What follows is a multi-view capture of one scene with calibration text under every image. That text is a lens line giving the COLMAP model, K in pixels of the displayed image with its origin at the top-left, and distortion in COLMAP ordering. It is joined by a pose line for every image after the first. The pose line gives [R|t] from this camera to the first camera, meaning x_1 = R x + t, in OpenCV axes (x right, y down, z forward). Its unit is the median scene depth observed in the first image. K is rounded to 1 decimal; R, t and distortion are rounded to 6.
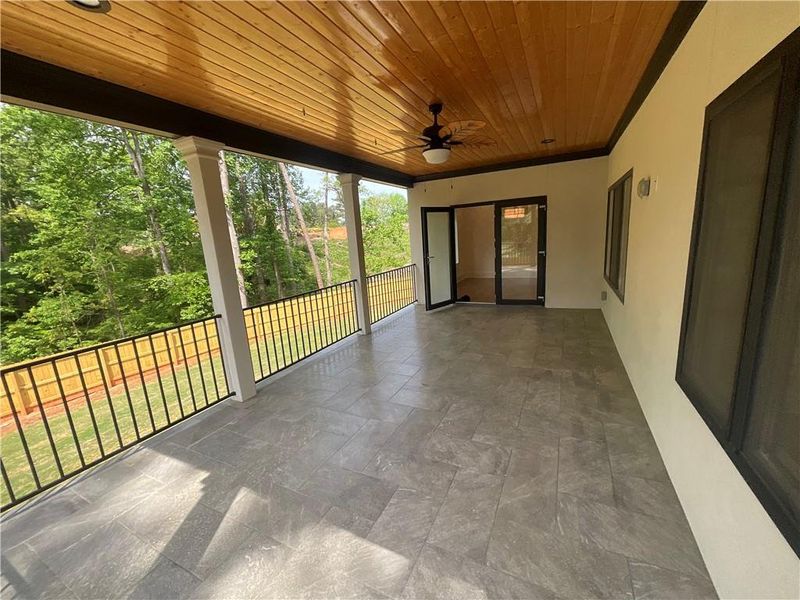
lens RADIAL K [[322.2, 0, 401.1], [0, 322.2, 298.2], [0, 0, 1]] dist [0.001342, 0.000102]
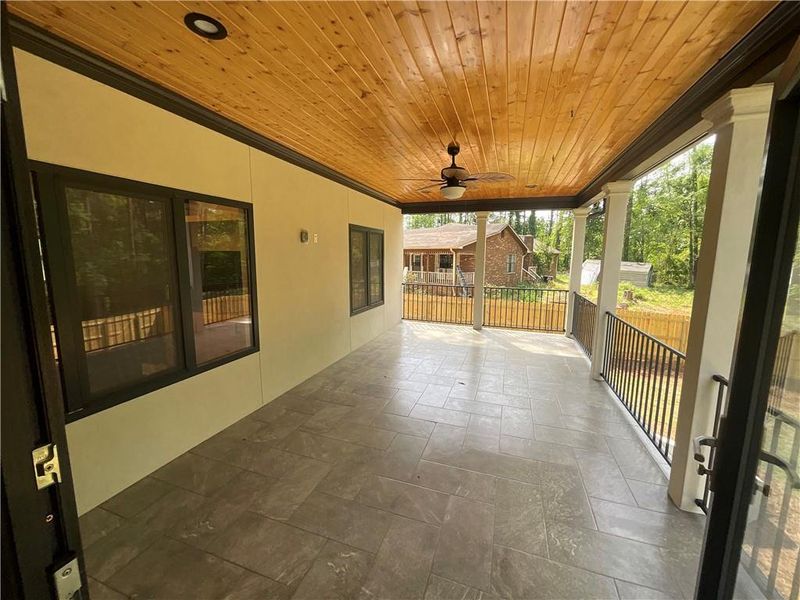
lens RADIAL K [[322.2, 0, 401.1], [0, 322.2, 298.2], [0, 0, 1]] dist [0.001342, 0.000102]
pose [[-0.988381, 0.078408, -0.130211, 0.433039], [0.030766, 0.942144, 0.333792, -0.446353], [0.148849, 0.325908, -0.933610, 2.012699]]
